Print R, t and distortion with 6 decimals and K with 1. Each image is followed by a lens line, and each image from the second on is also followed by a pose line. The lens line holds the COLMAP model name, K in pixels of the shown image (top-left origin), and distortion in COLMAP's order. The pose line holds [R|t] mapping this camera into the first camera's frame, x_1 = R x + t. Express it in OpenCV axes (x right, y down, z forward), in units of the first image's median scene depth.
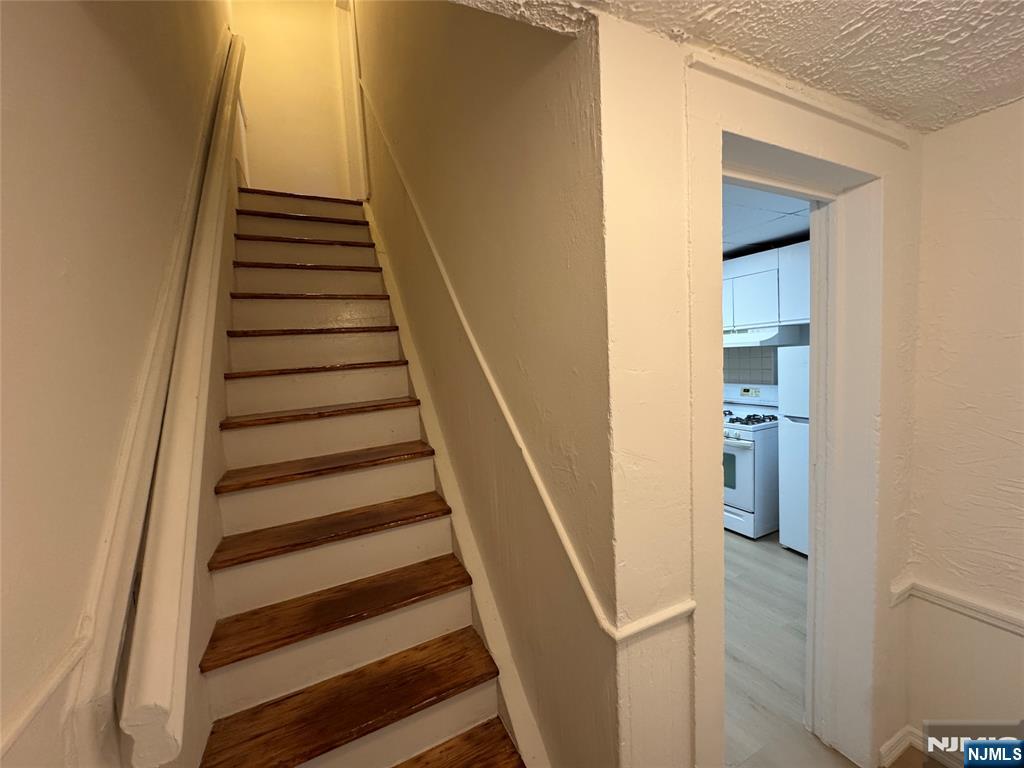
lens RADIAL K [[409.2, 0, 512.1], [0, 409.2, 386.7], [0, 0, 1]] dist [-0.000142, -0.000004]
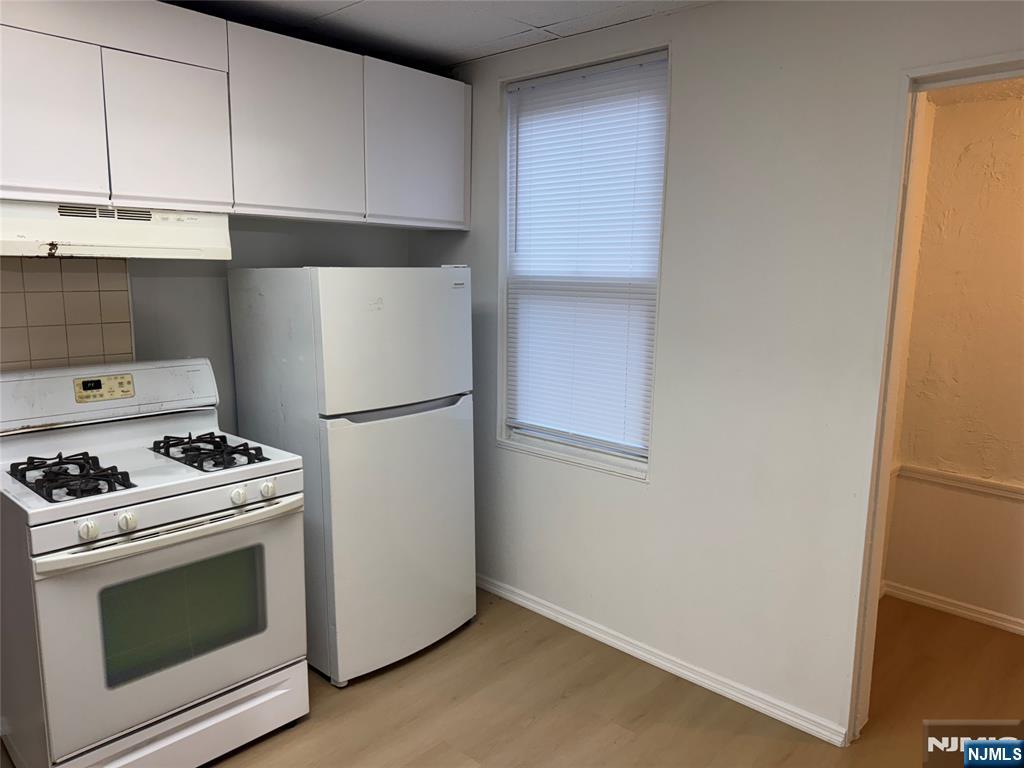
lens RADIAL K [[720.6, 0, 511.8], [0, 720.6, 383.1], [0, 0, 1]] dist [-0.002299, -0.001793]
pose [[-0.335682, -0.102300, 0.936404, -0.135794], [0.075550, 0.987959, 0.135015, -0.050545], [-0.938941, 0.116068, -0.323911, 0.892921]]
